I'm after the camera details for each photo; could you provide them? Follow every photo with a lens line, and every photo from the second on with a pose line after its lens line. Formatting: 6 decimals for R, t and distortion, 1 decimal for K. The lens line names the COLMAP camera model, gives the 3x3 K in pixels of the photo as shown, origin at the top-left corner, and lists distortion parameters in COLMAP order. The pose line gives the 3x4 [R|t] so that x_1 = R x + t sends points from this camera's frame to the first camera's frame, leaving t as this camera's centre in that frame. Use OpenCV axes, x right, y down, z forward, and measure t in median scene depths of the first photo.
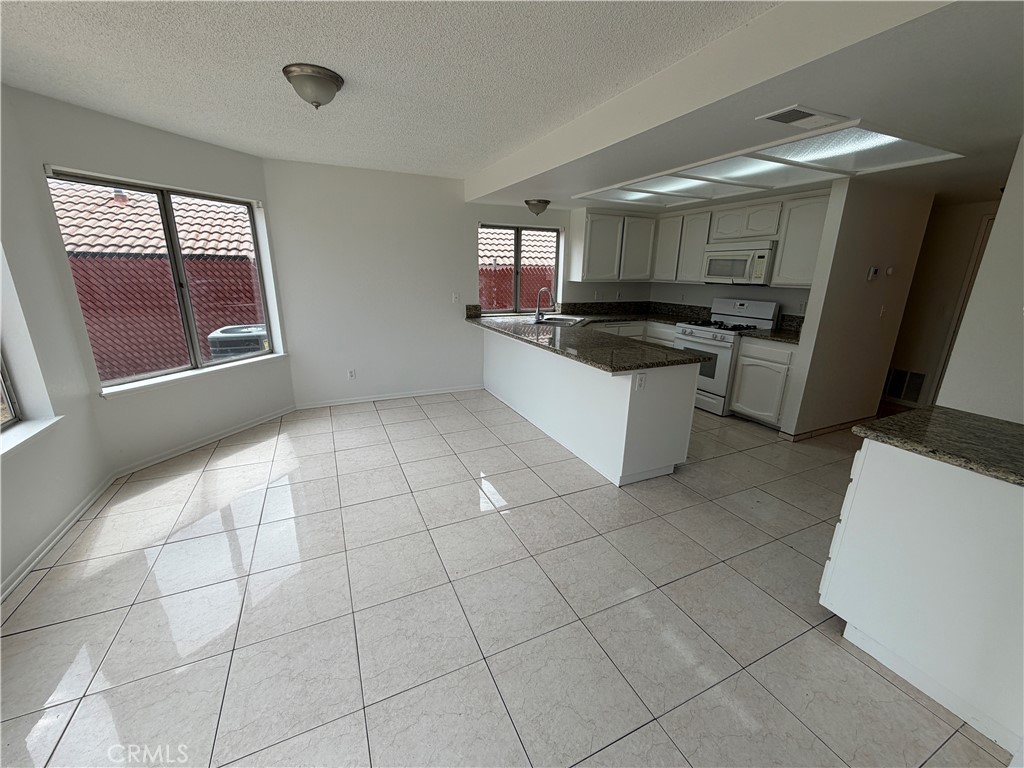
lens RADIAL K [[408.1, 0, 509.9], [0, 408.1, 385.7], [0, 0, 1]] dist [0.003624, -0.000767]
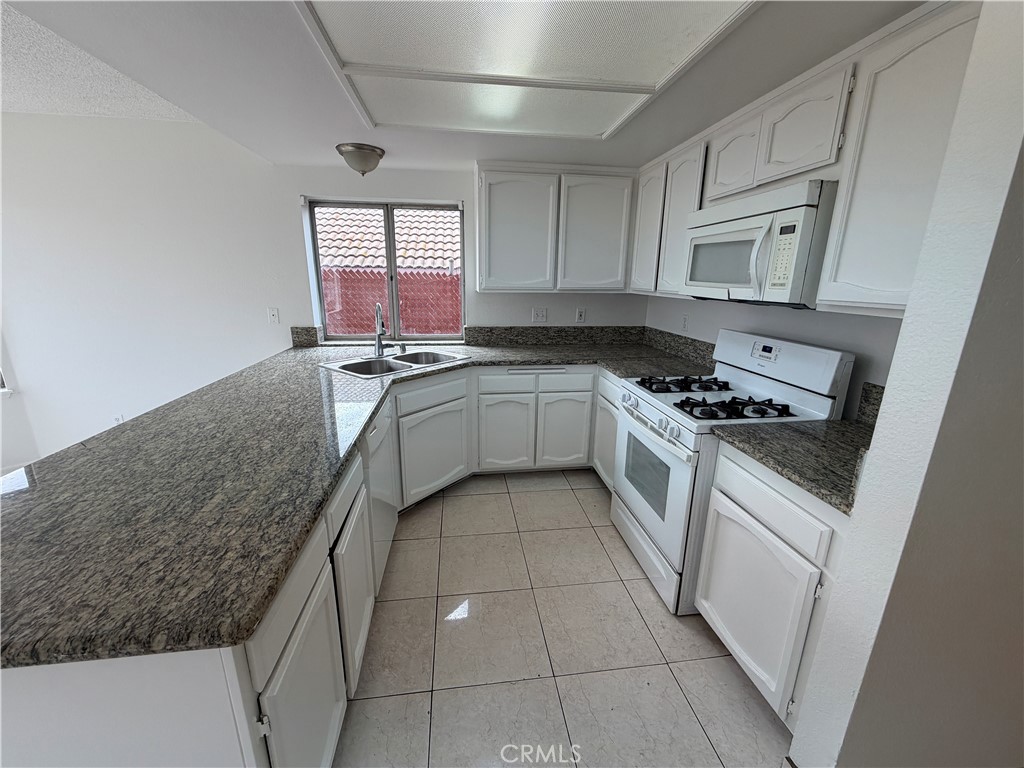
lens RADIAL K [[408.1, 0, 512.1], [0, 408.1, 382.6], [0, 0, 1]] dist [0.003624, -0.000767]
pose [[0.954538, 0.071537, -0.289380, 0.434565], [-0.079510, 0.996708, -0.015875, -0.133502], [0.287291, 0.038162, 0.957083, 0.510224]]
